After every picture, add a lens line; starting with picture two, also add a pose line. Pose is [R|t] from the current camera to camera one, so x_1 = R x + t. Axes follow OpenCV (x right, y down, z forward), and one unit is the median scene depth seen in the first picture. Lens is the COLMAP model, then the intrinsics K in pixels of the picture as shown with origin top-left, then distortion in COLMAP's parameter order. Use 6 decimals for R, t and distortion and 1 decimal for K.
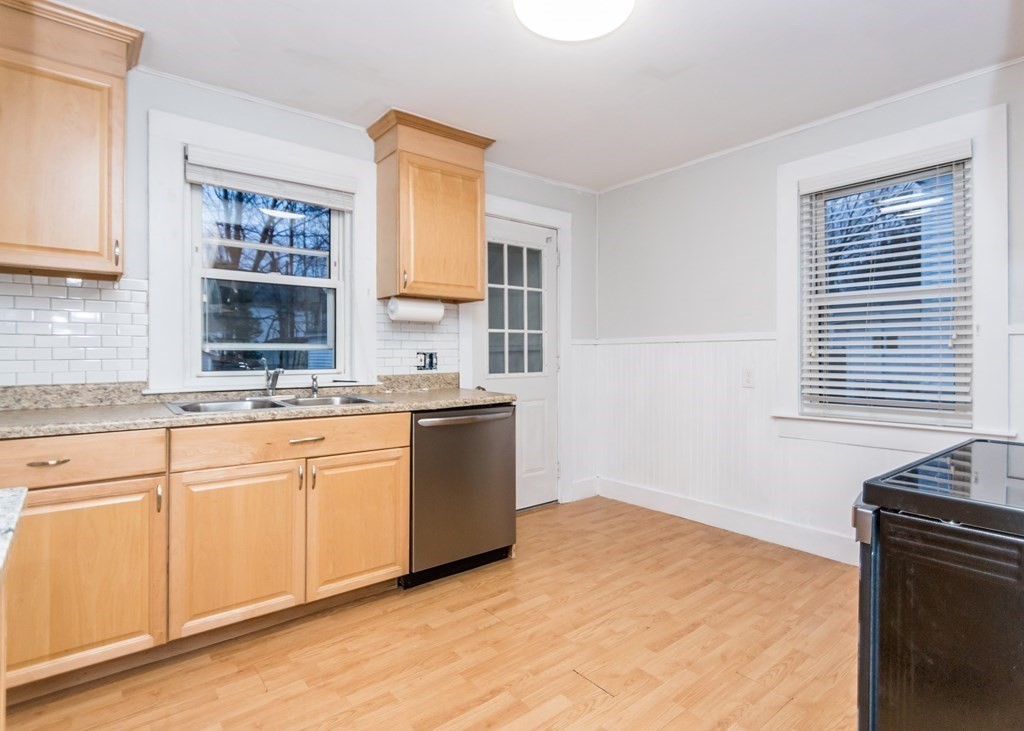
lens RADIAL K [[517.5, 0, 540.4], [0, 517.5, 354.8], [0, 0, 1]] dist [-0.001162, -0.000669]
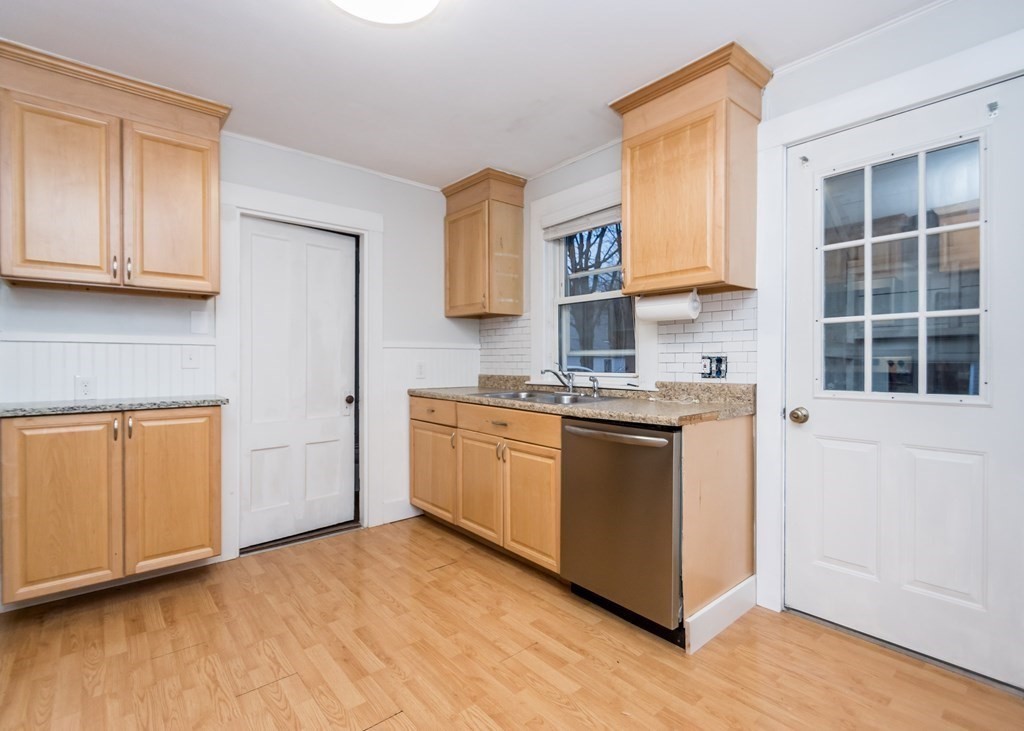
lens RADIAL K [[480.6, 0, 524.4], [0, 480.6, 363.3], [0, 0, 1]] dist [0.002512, 0.000070]
pose [[0.026180, 0.008524, -0.999621, 0.654154], [0.000604, 0.999963, 0.008543, -0.000608], [0.999657, -0.000827, 0.026173, 0.866348]]
